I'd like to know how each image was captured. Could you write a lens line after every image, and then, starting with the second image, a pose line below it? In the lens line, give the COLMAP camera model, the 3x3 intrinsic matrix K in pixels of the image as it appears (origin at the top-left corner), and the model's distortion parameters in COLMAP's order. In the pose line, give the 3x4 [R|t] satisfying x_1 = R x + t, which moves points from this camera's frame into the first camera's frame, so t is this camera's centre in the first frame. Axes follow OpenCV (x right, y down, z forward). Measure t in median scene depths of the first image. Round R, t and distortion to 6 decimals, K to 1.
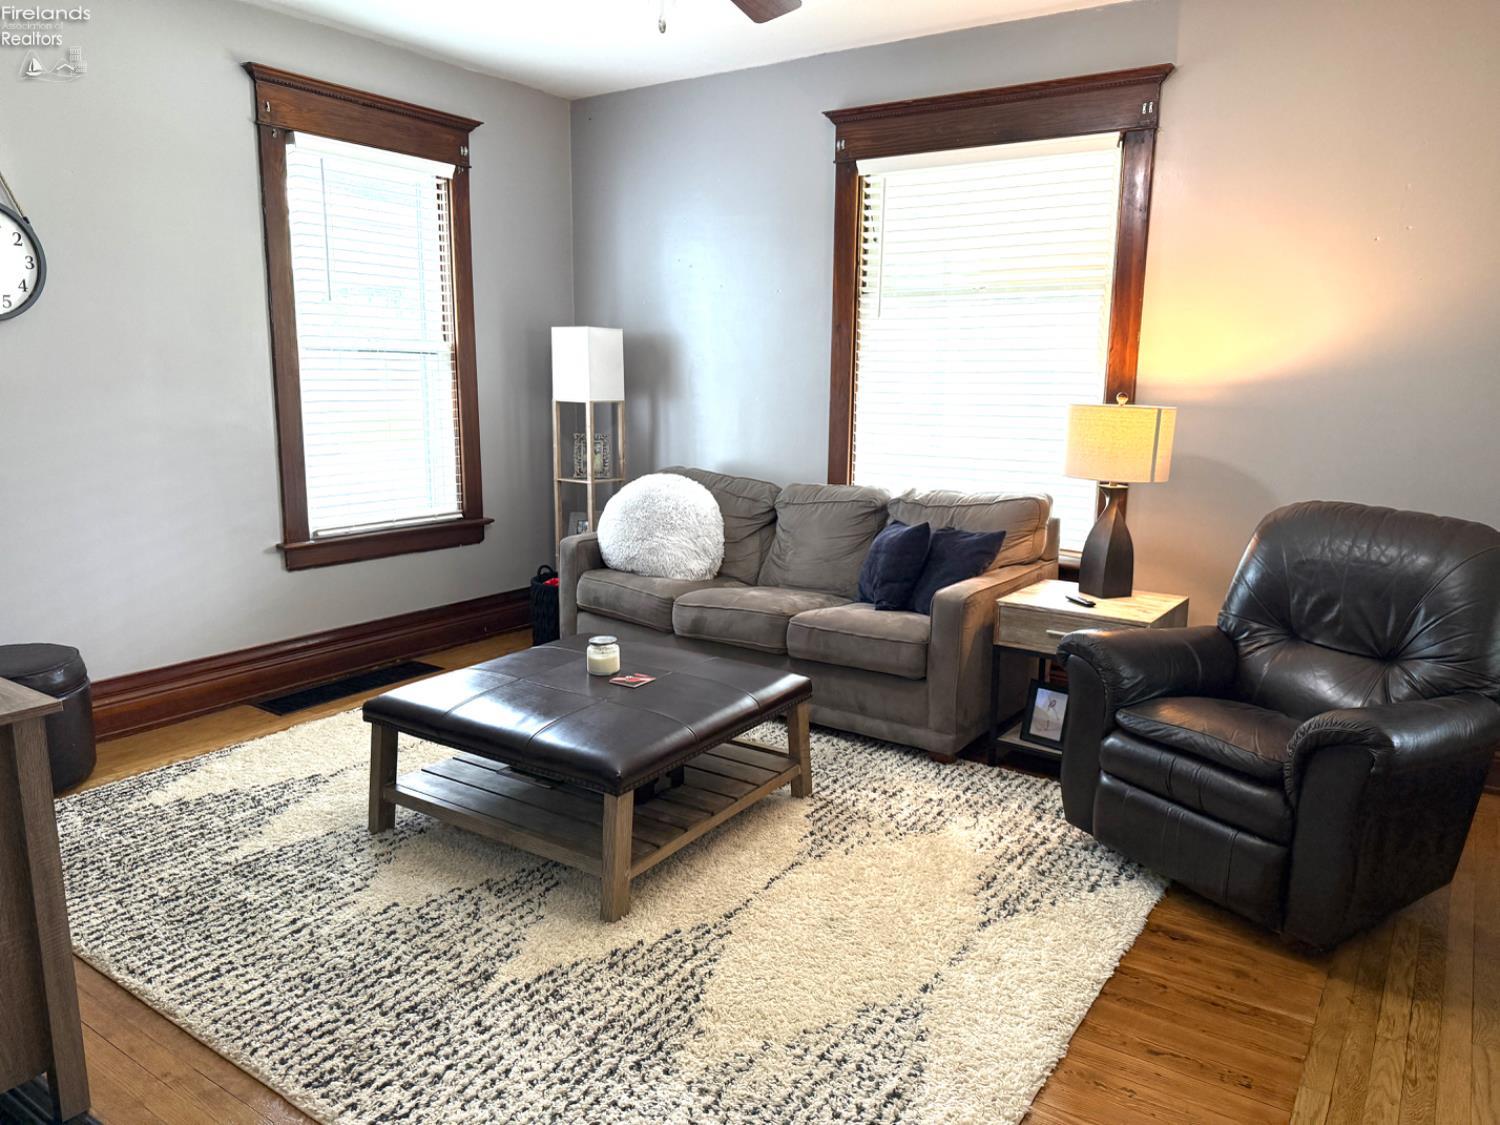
lens RADIAL K [[1049.4, 0, 756.4], [0, 1049.4, 559.1], [0, 0, 1]] dist [0.038494, -0.048429]
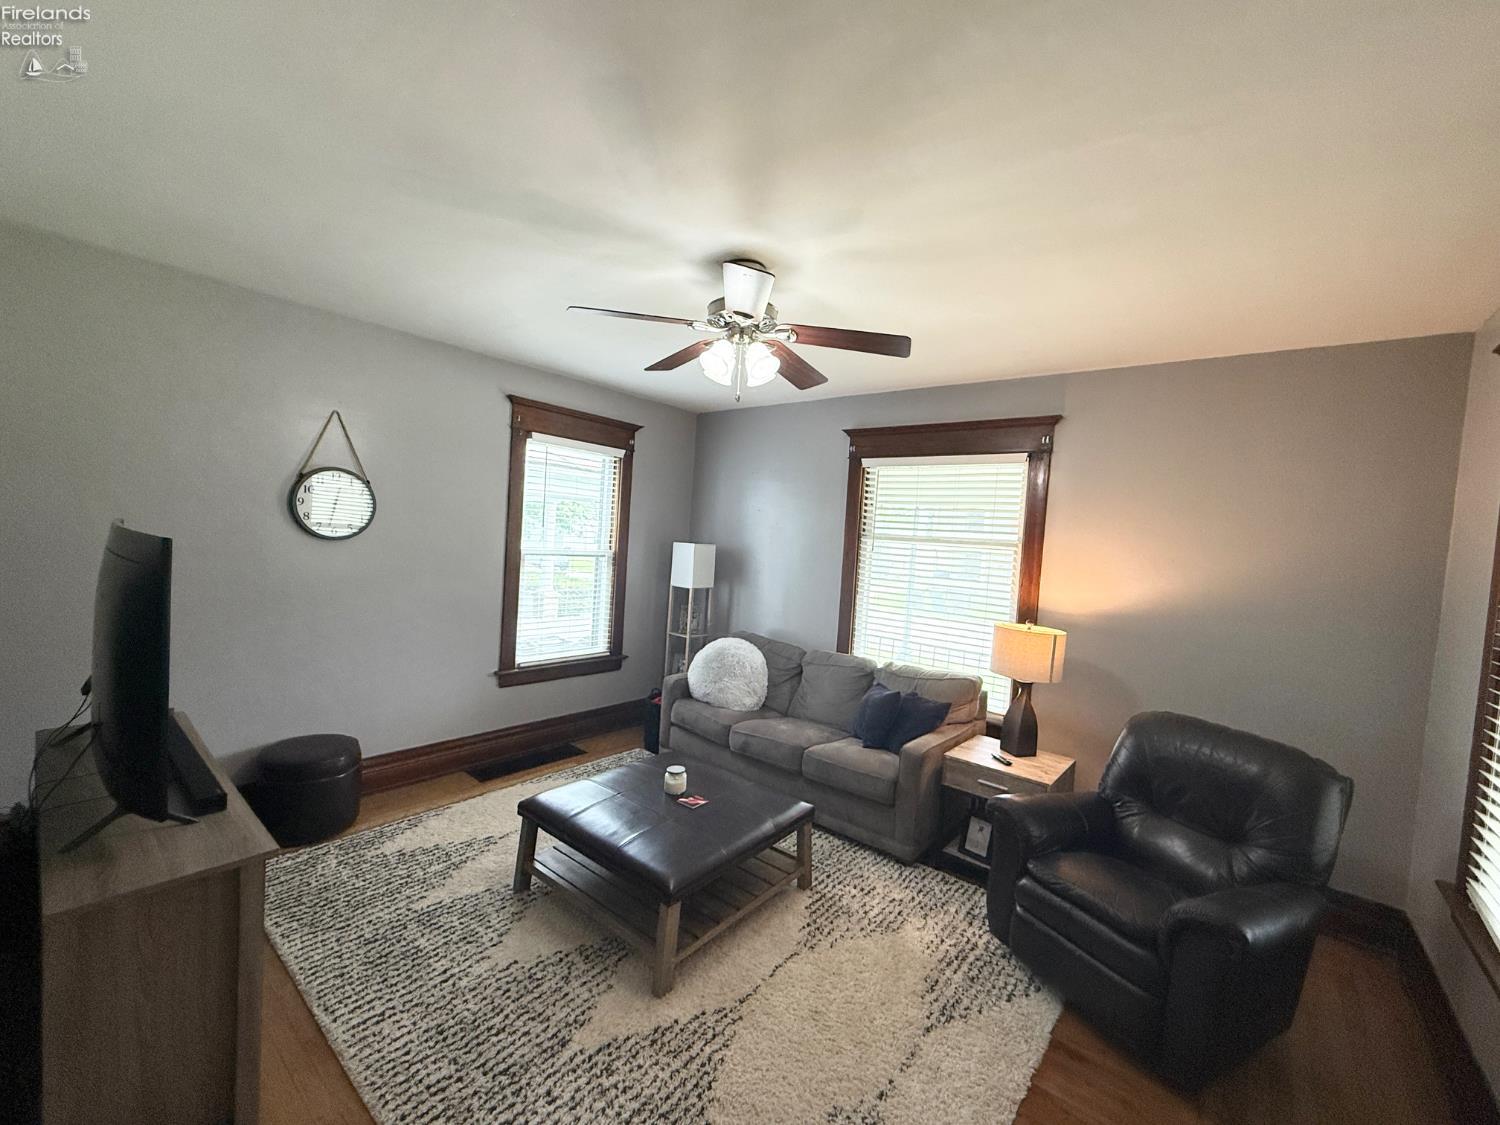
lens RADIAL K [[613.0, 0, 752.6], [0, 613.0, 558.1], [0, 0, 1]] dist [-0.000742, 0.000339]
pose [[0.994925, 0.053823, -0.085014, 0.019884], [-0.065824, 0.987188, -0.145352, -0.097590], [0.076102, 0.150210, 0.985721, 0.089053]]
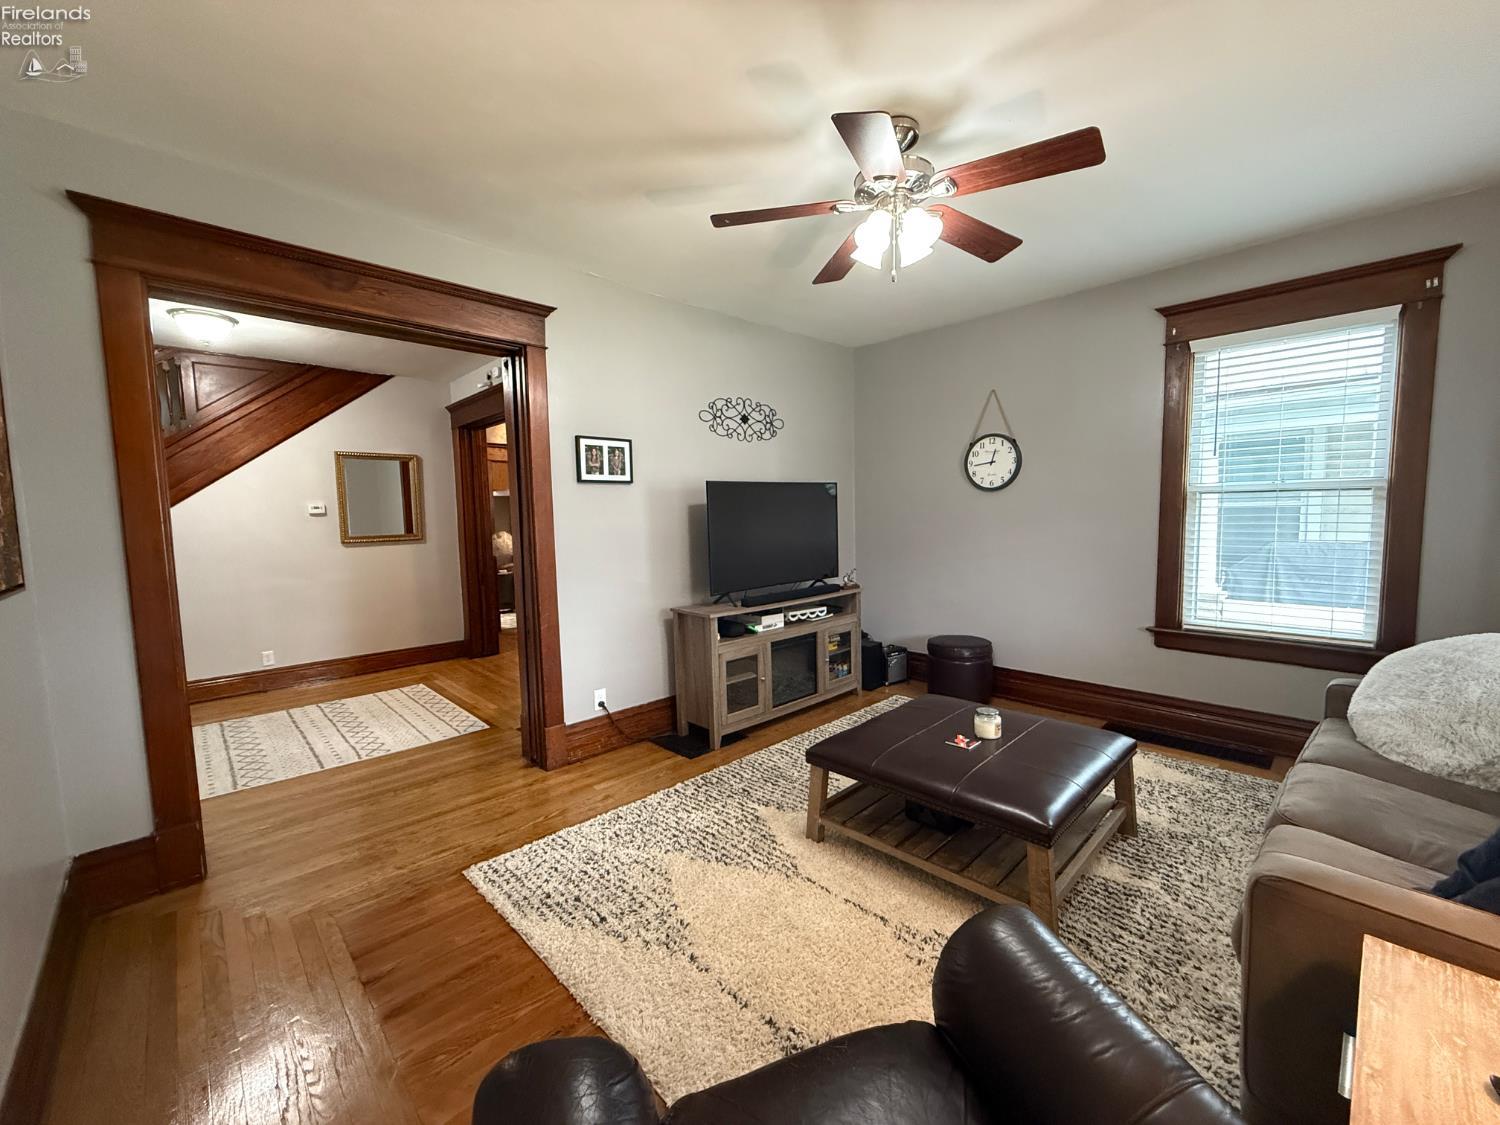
lens RADIAL K [[613.0, 0, 750.3], [0, 613.0, 564.9], [0, 0, 1]] dist [-0.000742, 0.000339]
pose [[-0.208427, 0.075446, -0.975124, 0.628067], [-0.156401, 0.981619, 0.109378, -0.134923], [0.965452, 0.175307, -0.192796, 0.801300]]
